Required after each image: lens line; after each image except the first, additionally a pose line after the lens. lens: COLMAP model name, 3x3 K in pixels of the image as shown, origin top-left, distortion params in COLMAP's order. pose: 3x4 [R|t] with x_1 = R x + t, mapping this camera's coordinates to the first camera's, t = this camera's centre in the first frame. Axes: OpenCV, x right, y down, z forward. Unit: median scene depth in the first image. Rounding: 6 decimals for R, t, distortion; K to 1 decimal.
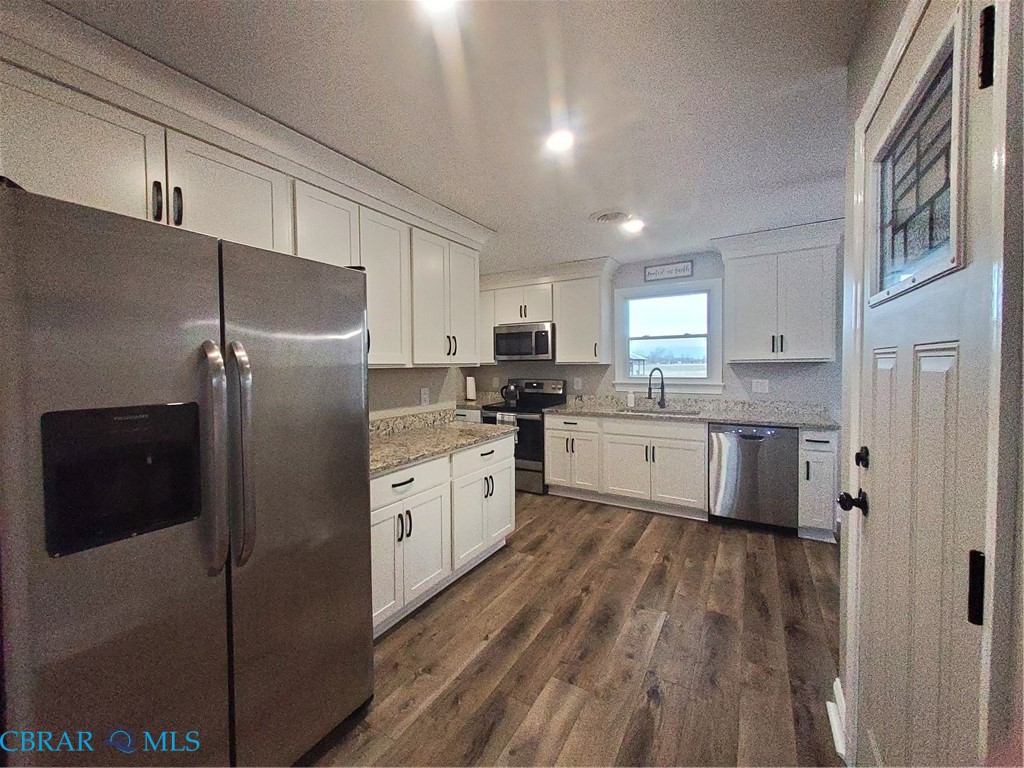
lens RADIAL K [[395.6, 0, 517.5], [0, 395.6, 373.6], [0, 0, 1]] dist [0.001180, 0.000009]
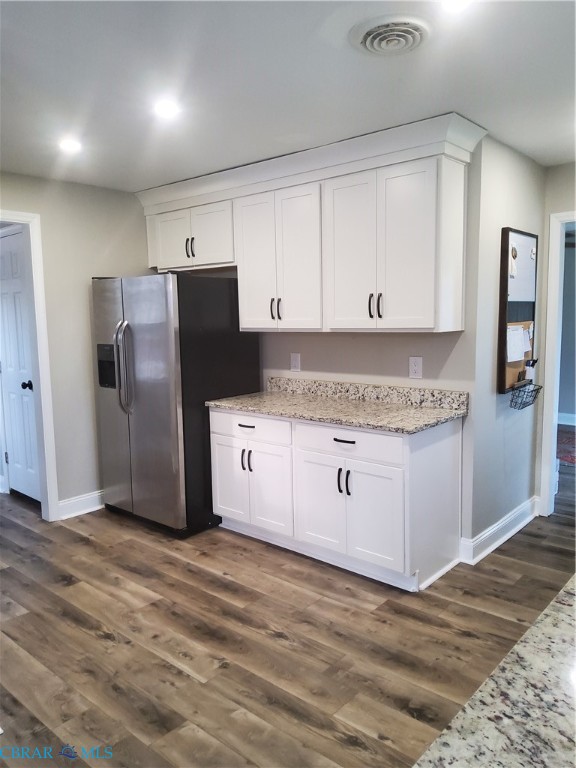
lens RADIAL K [[587.3, 0, 286.1], [0, 587.3, 376.3], [0, 0, 1]] dist [0.055174, -0.068989]
pose [[-0.173735, 0.119714, -0.977489, 1.137387], [-0.002491, 0.992527, 0.121999, -0.080809], [0.984789, 0.023631, -0.172138, 1.111125]]
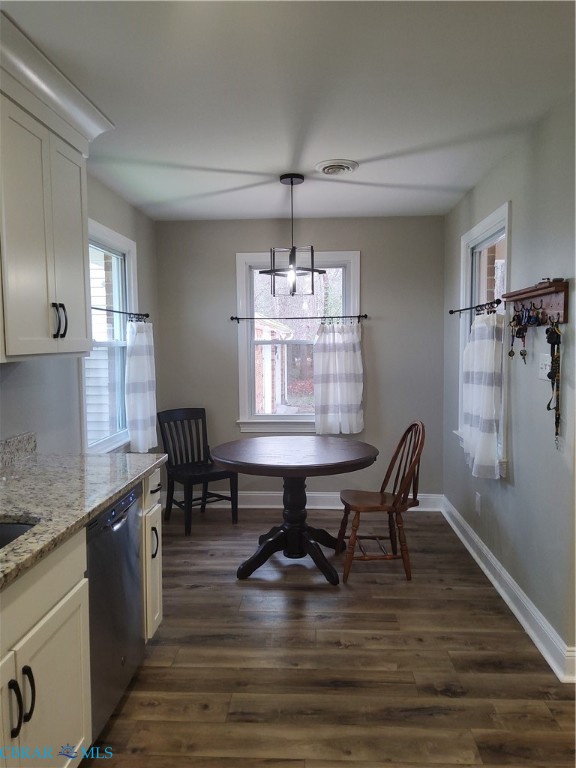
lens RADIAL K [[587.3, 0, 287.6], [0, 587.3, 383.3], [0, 0, 1]] dist [0.055174, -0.068989]
pose [[-0.463356, -0.053756, 0.884540, -0.134602], [0.029970, 0.996637, 0.076268, -0.055362], [-0.885665, 0.061849, -0.460186, 1.390070]]
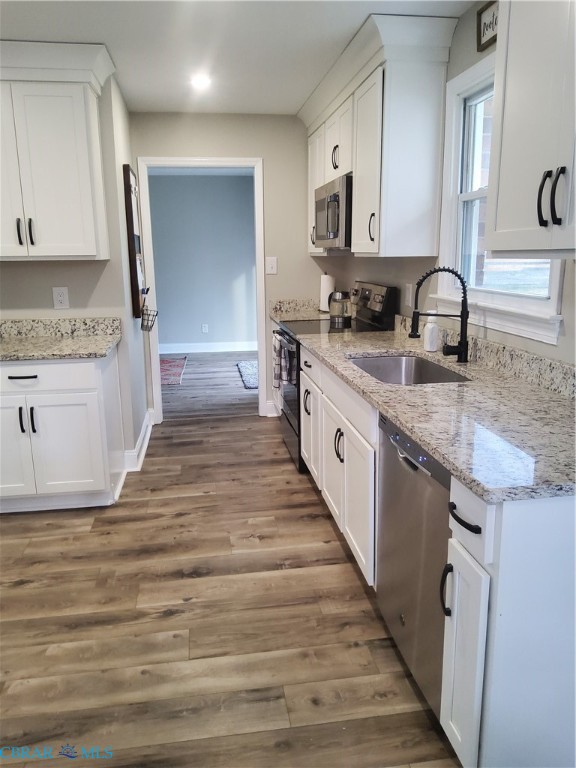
lens RADIAL K [[587.3, 0, 295.4], [0, 587.3, 374.5], [0, 0, 1]] dist [0.055174, -0.068989]
pose [[0.646506, 0.158441, -0.746275, 1.146586], [-0.013206, 0.980374, 0.196702, -0.037429], [0.762795, -0.117314, 0.635910, 0.687757]]
